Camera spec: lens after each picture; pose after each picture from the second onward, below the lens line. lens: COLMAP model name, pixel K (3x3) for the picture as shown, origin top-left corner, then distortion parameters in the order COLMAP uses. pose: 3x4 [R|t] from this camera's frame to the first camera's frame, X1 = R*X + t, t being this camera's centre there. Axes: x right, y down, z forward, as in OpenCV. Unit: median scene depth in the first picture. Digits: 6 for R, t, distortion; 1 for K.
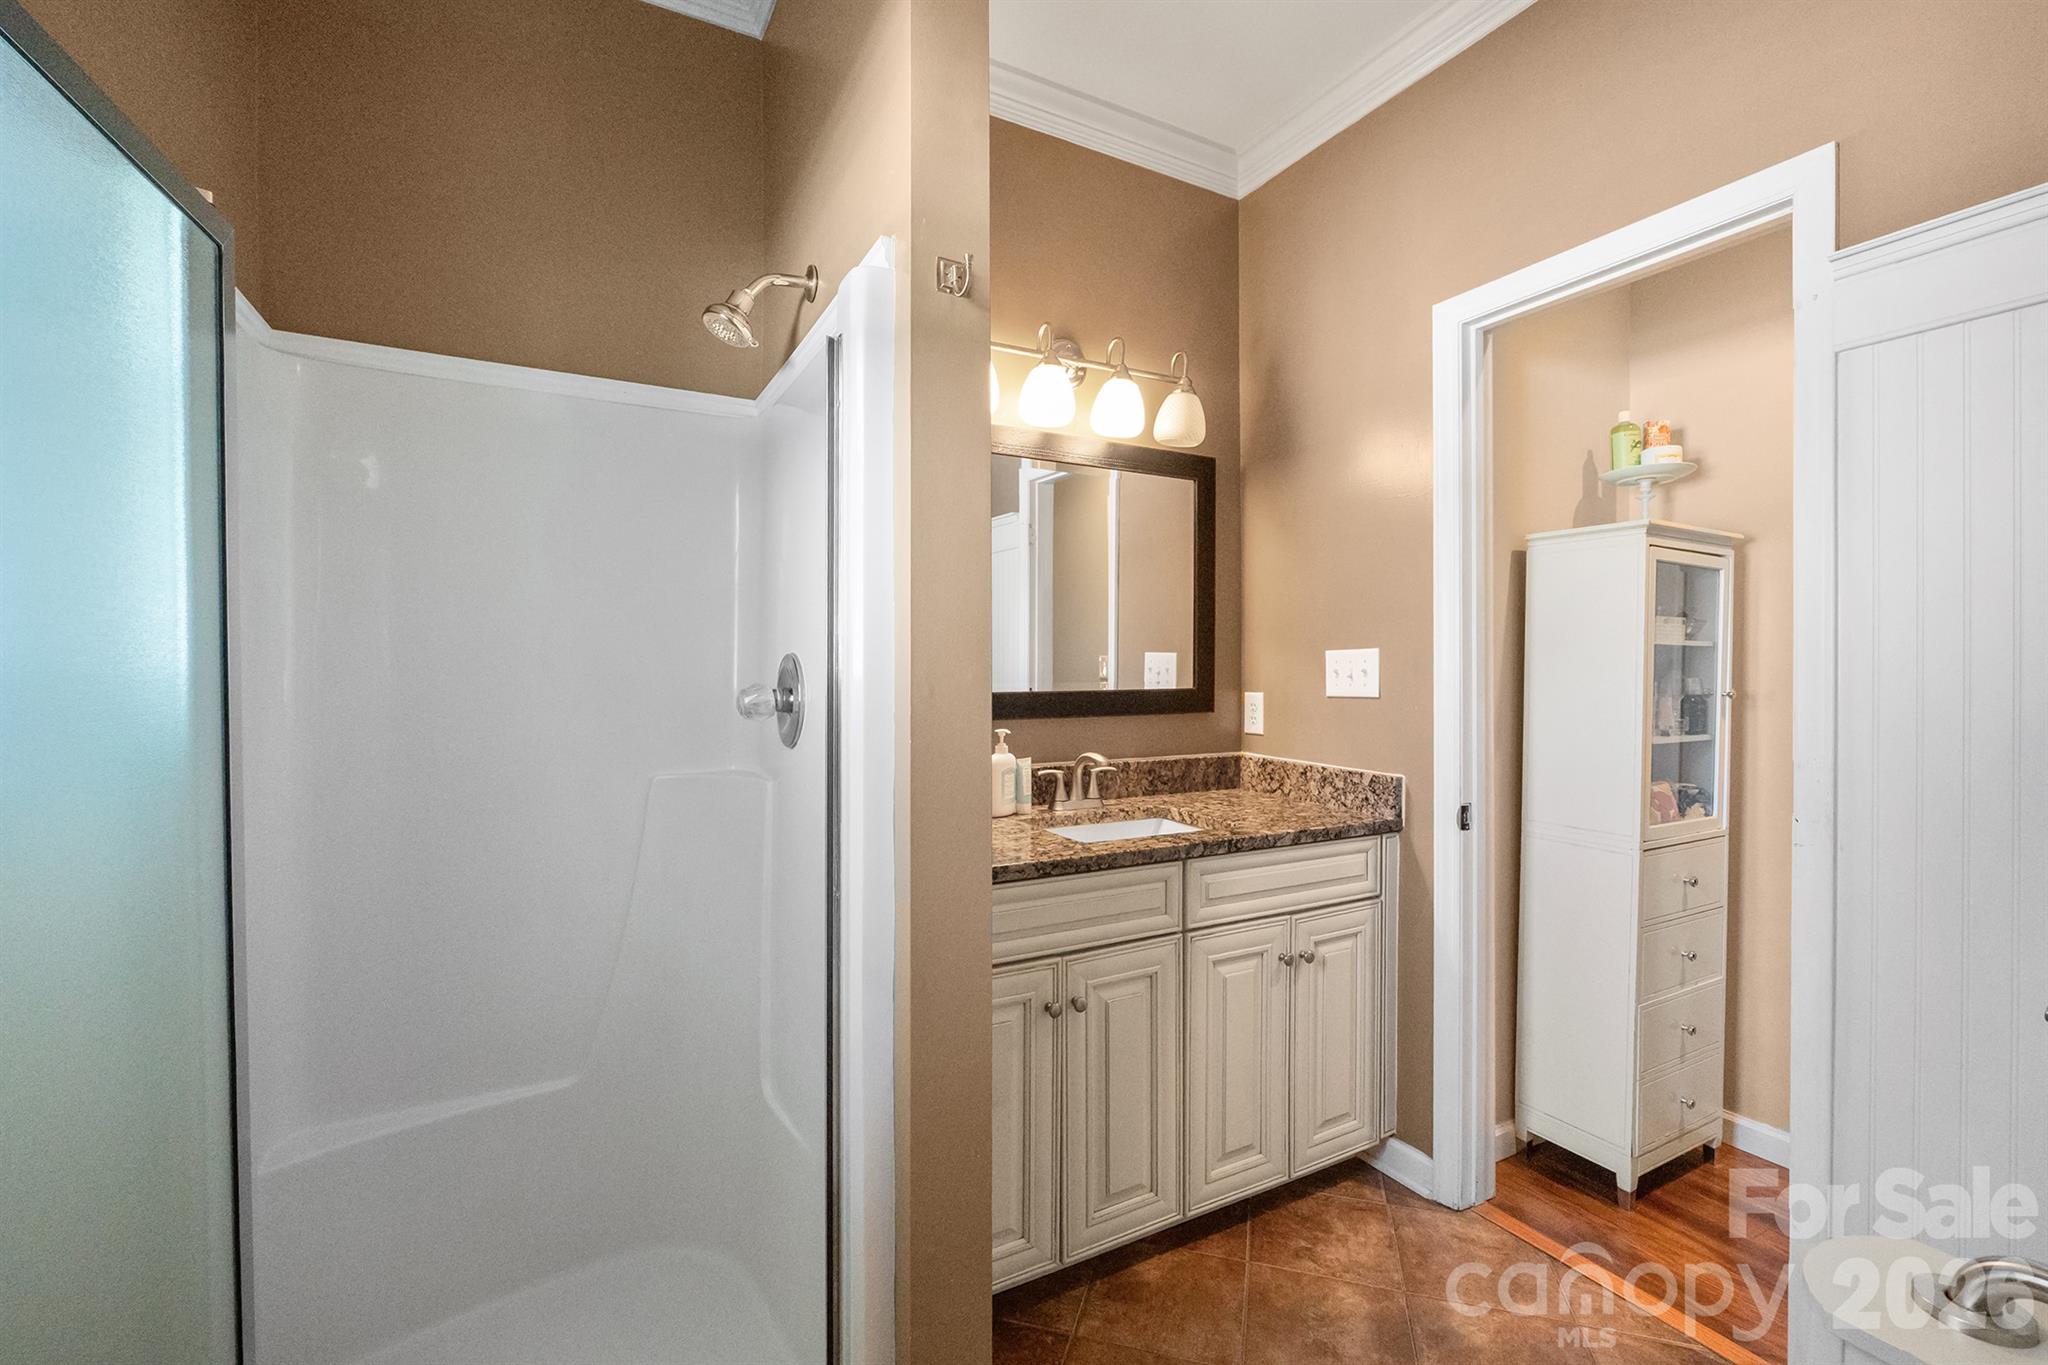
lens RADIAL K [[864.9, 0, 1016.4], [0, 864.9, 676.1], [0, 0, 1]] dist [-0.008435, 0.000252]
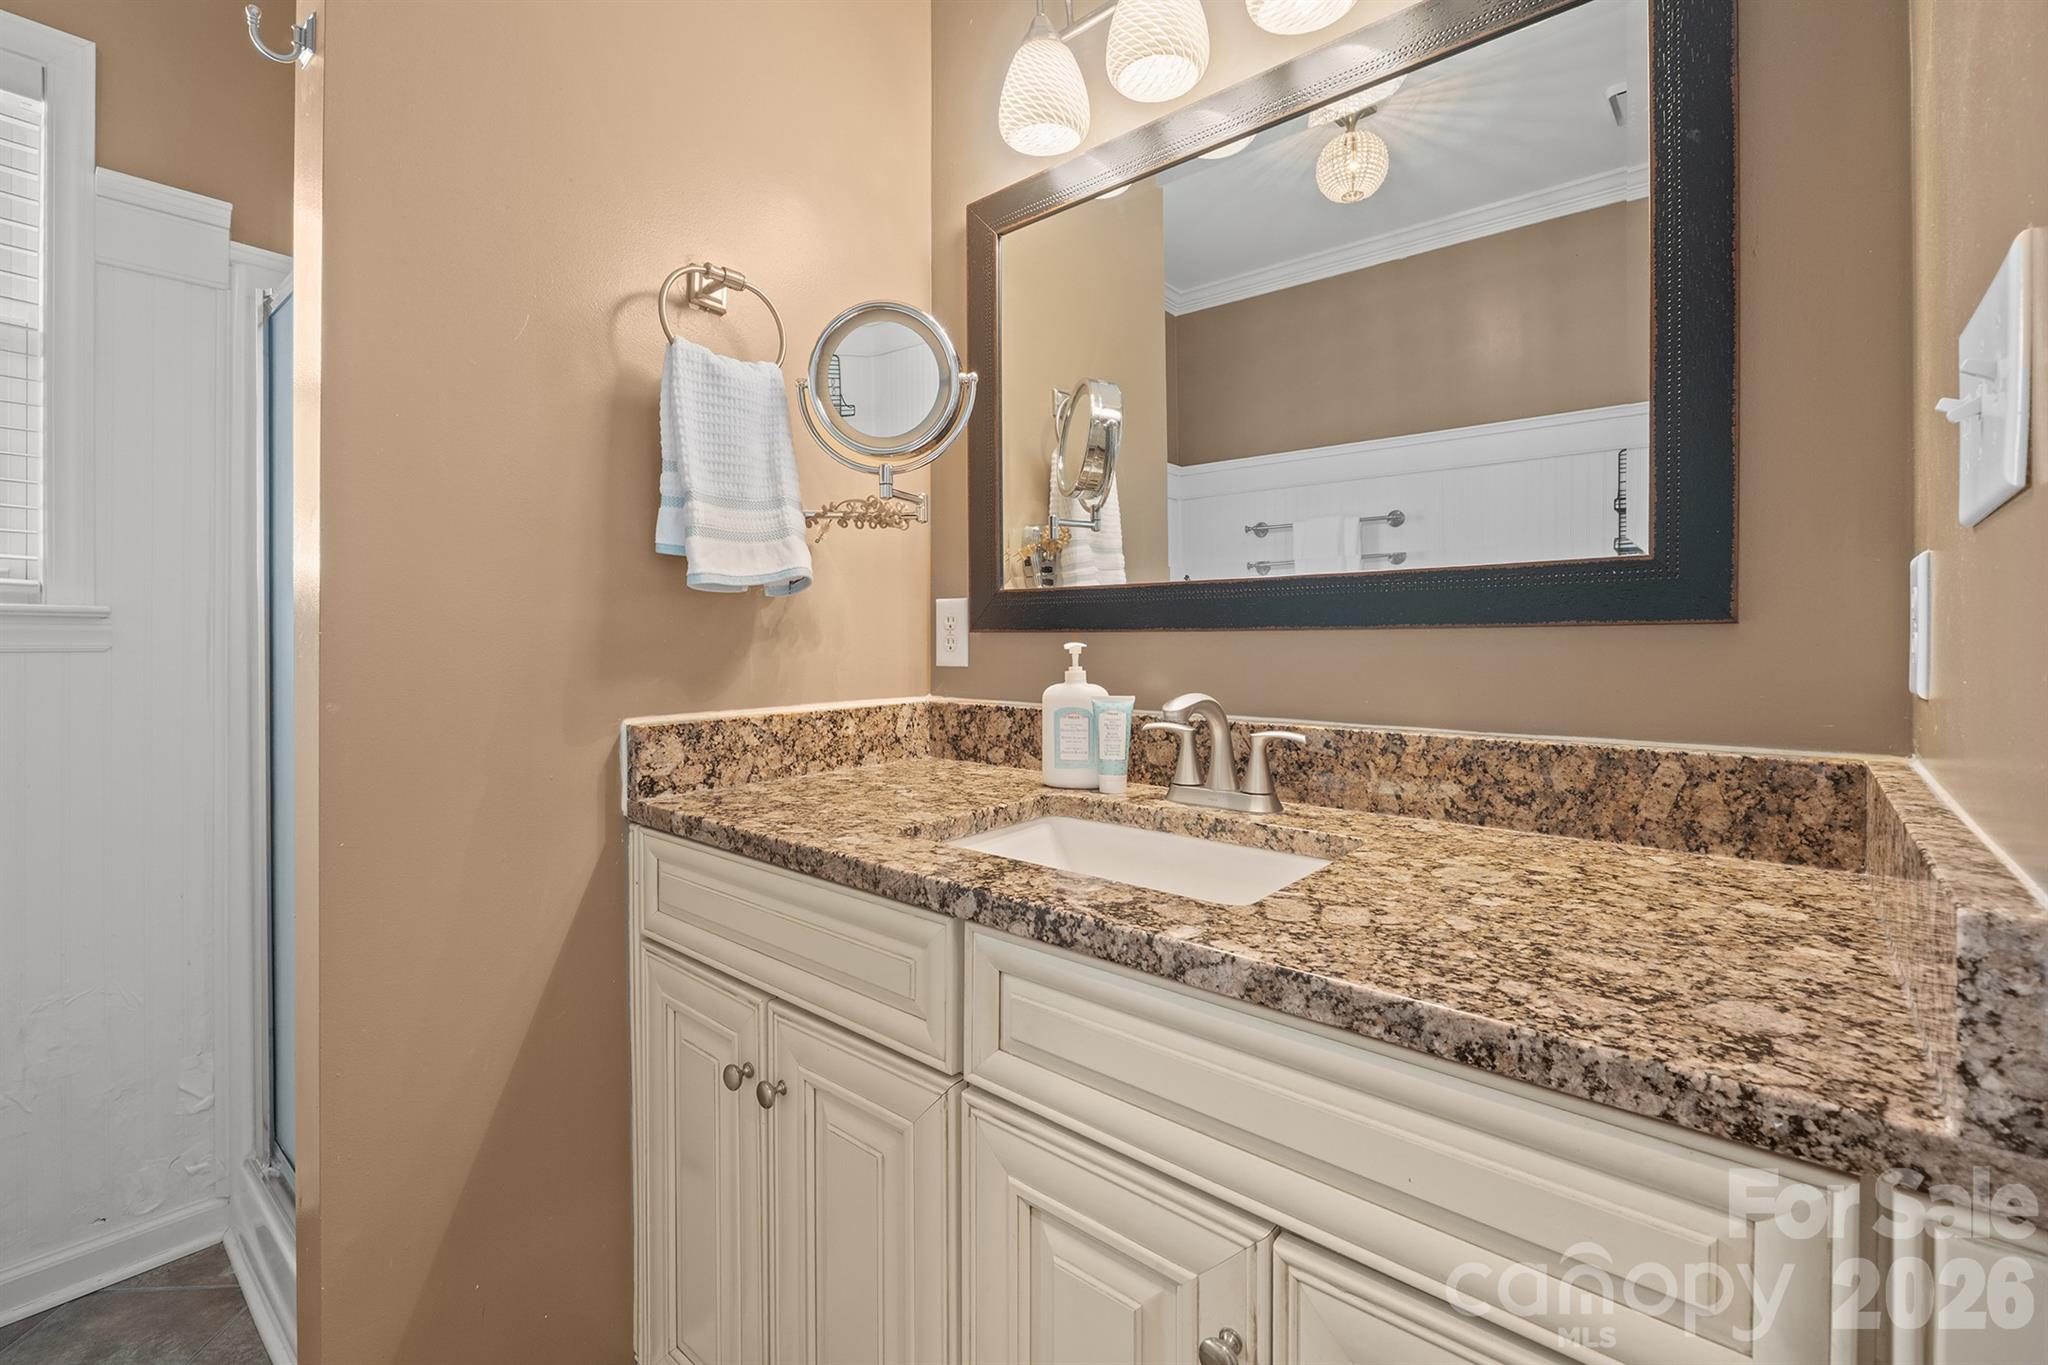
lens RADIAL K [[864.9, 0, 983.0], [0, 864.9, 649.9], [0, 0, 1]] dist [-0.008435, 0.000252]
pose [[0.355501, 0.008917, -0.934634, 0.462264], [-0.009112, 0.999940, 0.006074, 0.056443], [0.934632, 0.006357, 0.355560, 0.650713]]
